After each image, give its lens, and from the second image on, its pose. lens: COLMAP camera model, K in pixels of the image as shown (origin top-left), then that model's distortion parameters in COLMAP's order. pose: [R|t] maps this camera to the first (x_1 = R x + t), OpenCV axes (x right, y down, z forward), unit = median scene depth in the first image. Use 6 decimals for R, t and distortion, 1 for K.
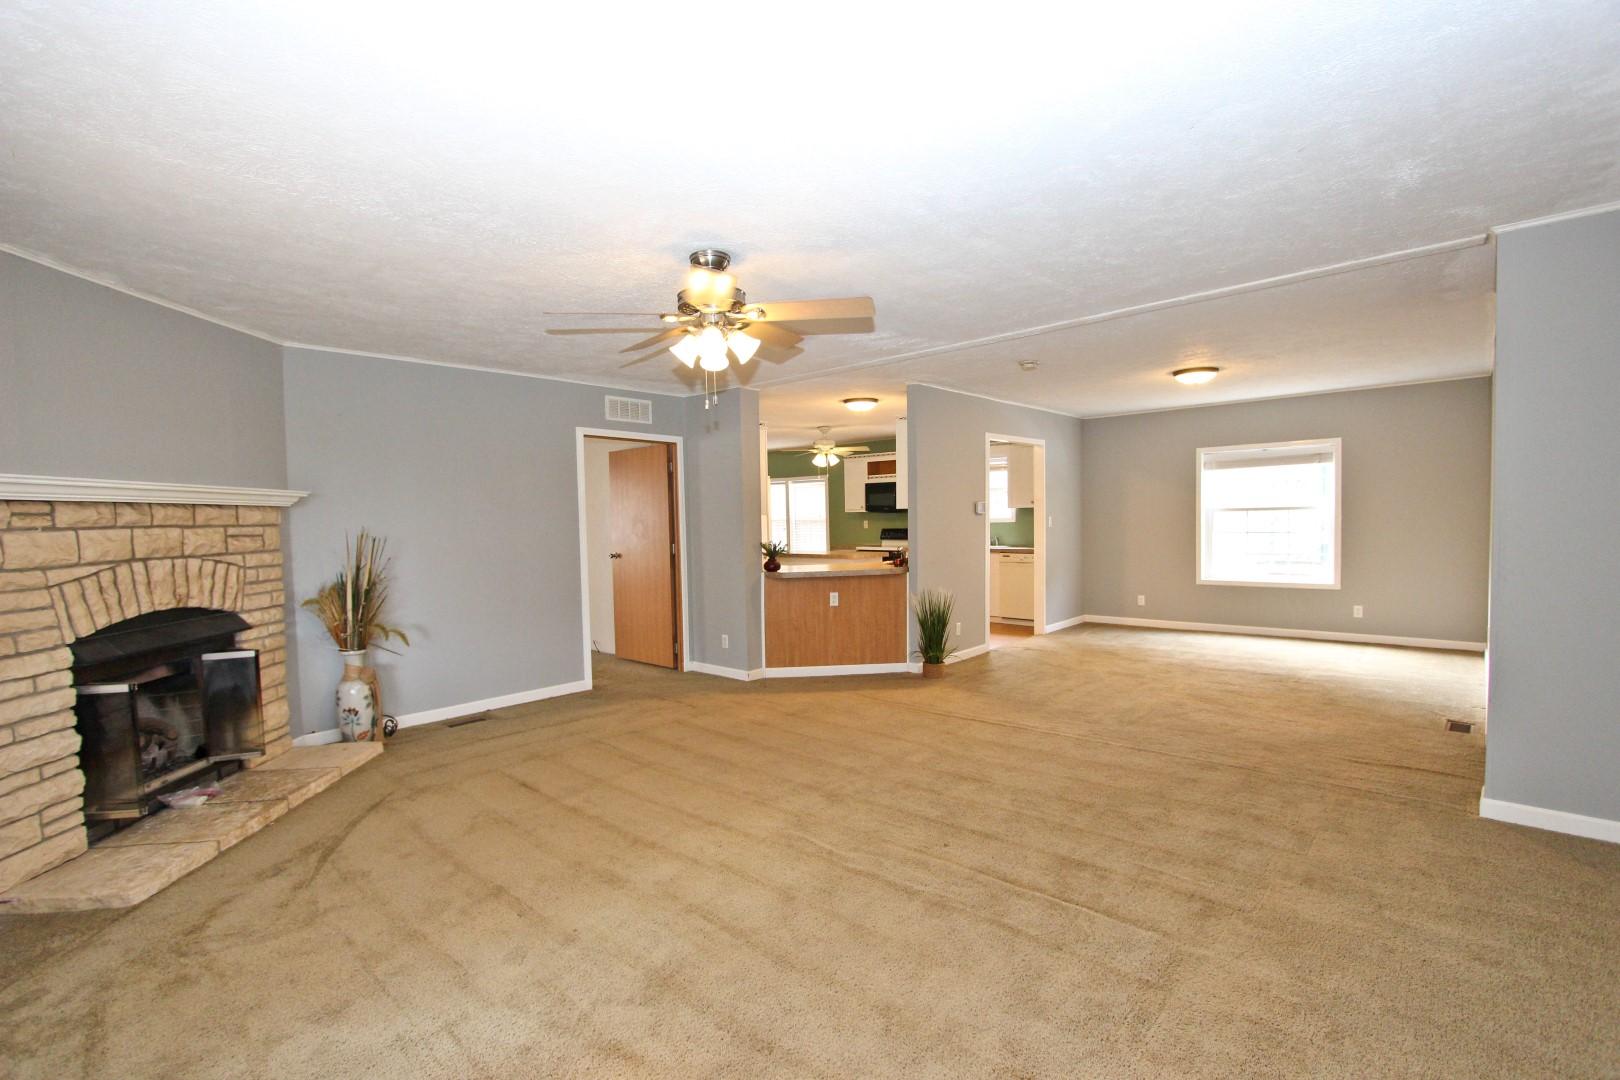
lens RADIAL K [[757.2, 0, 805.4], [0, 757.2, 544.5], [0, 0, 1]] dist [-0.017489, 0.000606]
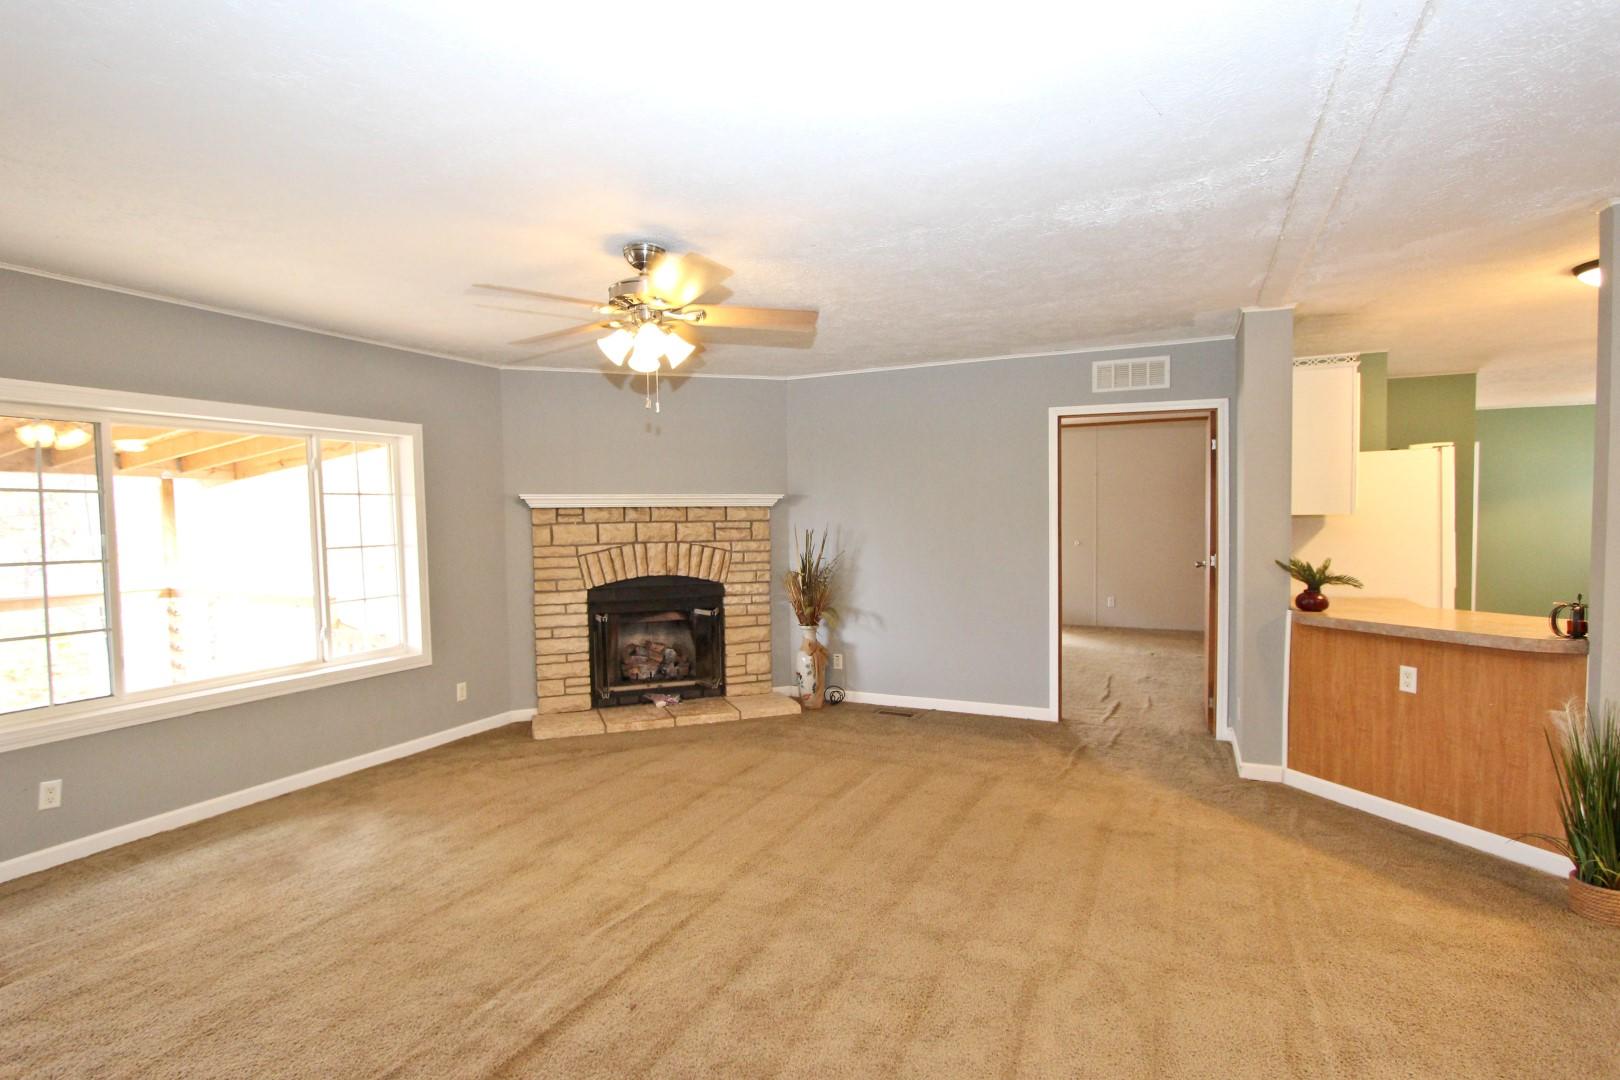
lens RADIAL K [[783.8, 0, 787.6], [0, 783.8, 548.6], [0, 0, 1]] dist [-0.018347, 0.000578]
pose [[0.282264, 0.056789, -0.957655, 0.558017], [-0.029230, 0.998292, 0.050584, -0.042354], [0.958891, 0.013715, 0.283441, 0.578740]]
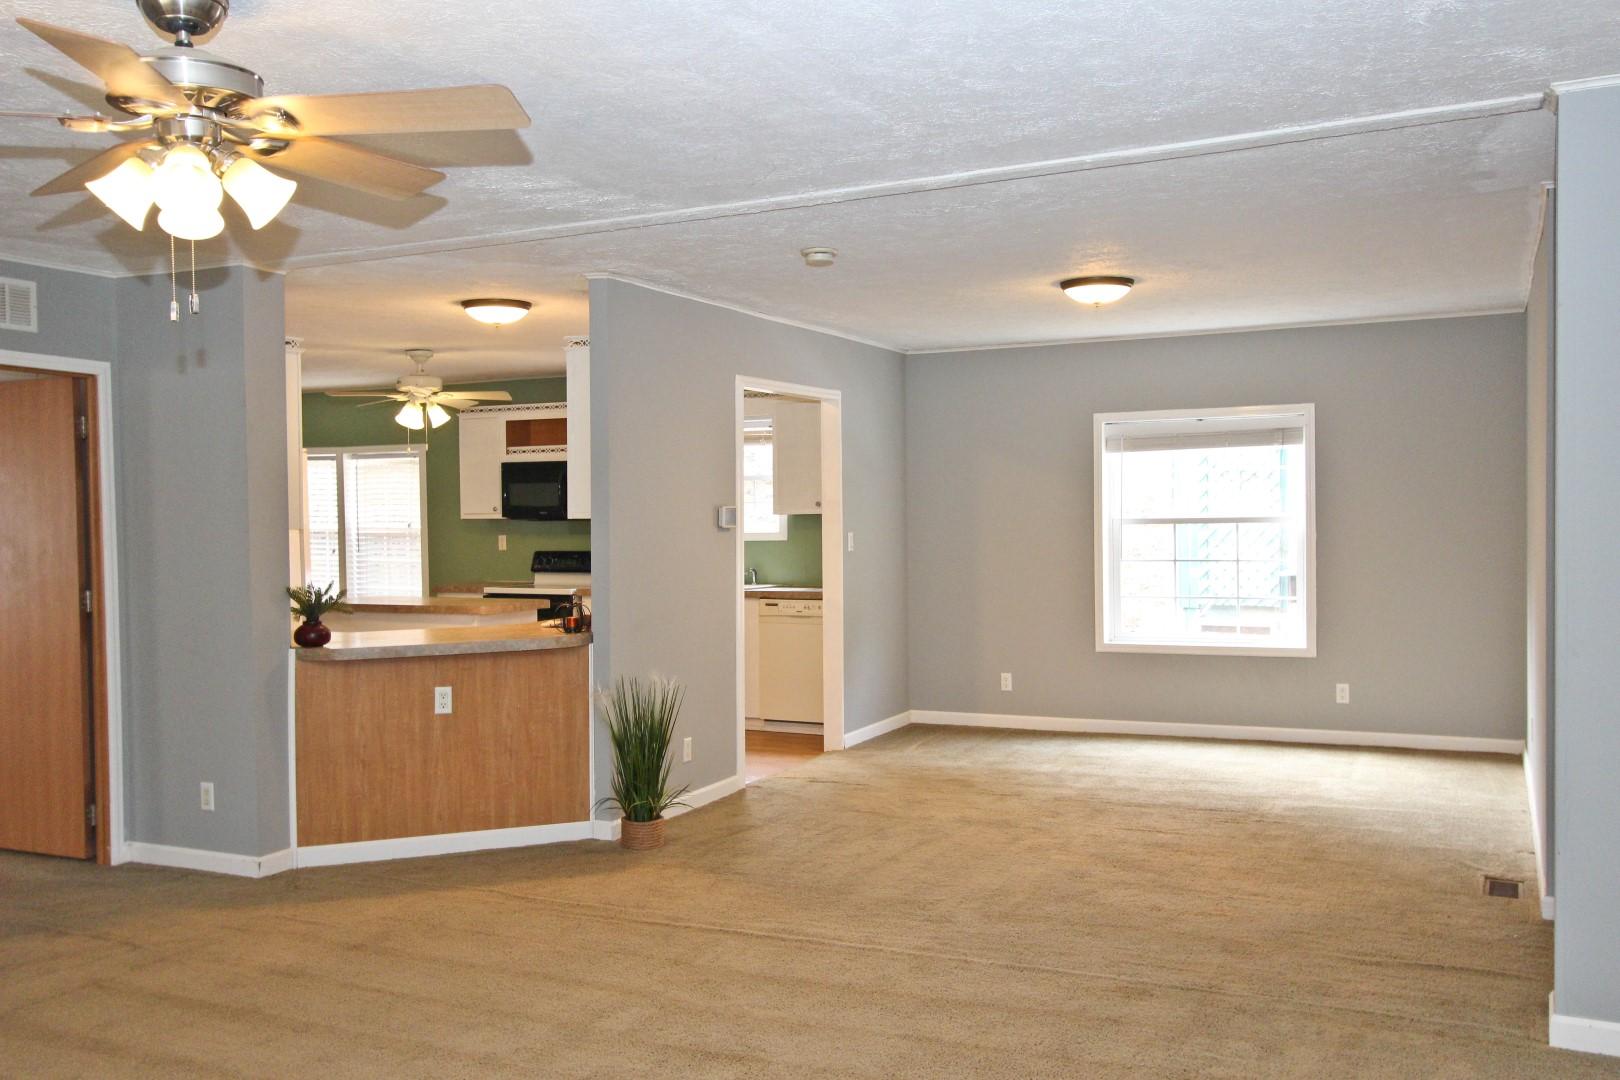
lens RADIAL K [[1441.2, 0, 810.0], [0, 1441.2, 540.0], [0, 0, 1]] dist [-0.007653, 0.028112]
pose [[0.956730, 0.002243, 0.290970, -0.009586], [0.003878, 0.999783, -0.020460, -0.016865], [-0.290953, 0.020703, 0.956513, 0.028127]]
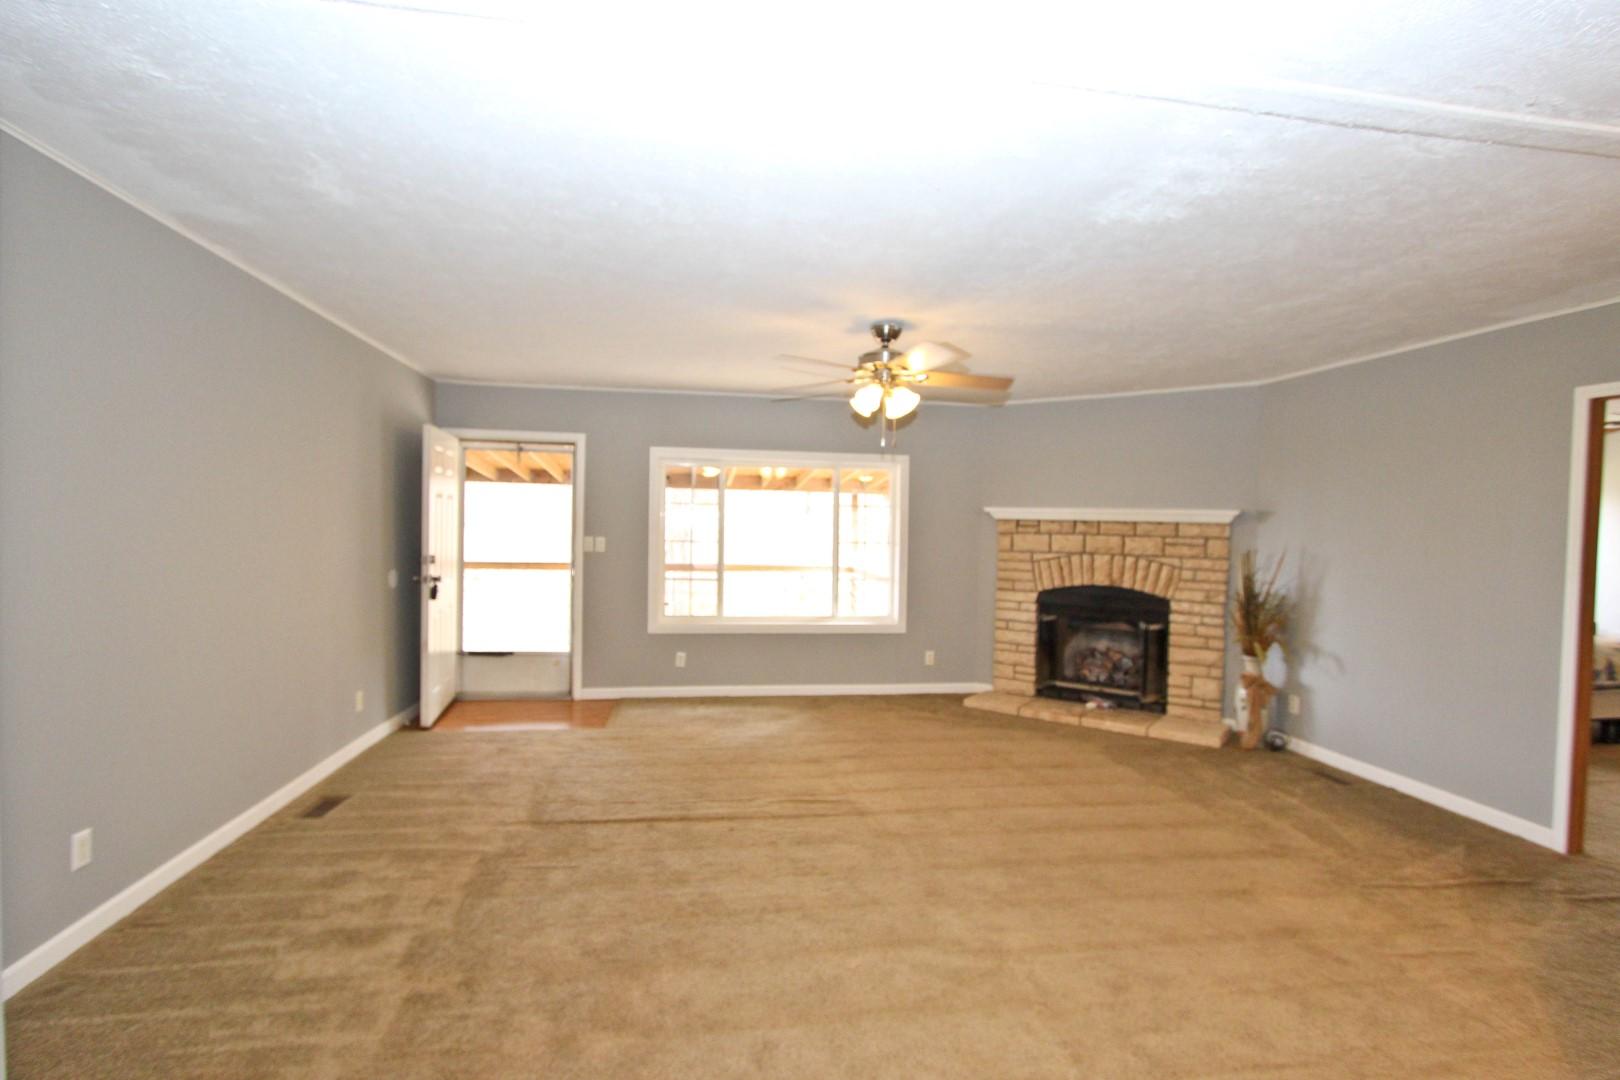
lens RADIAL K [[757.2, 0, 805.4], [0, 757.2, 544.5], [0, 0, 1]] dist [-0.017489, 0.000606]
pose [[-0.619919, 0.030465, -0.784074, 0.614272], [-0.037797, 0.996927, 0.068619, -0.066349], [0.783755, 0.072174, -0.616862, 1.093301]]
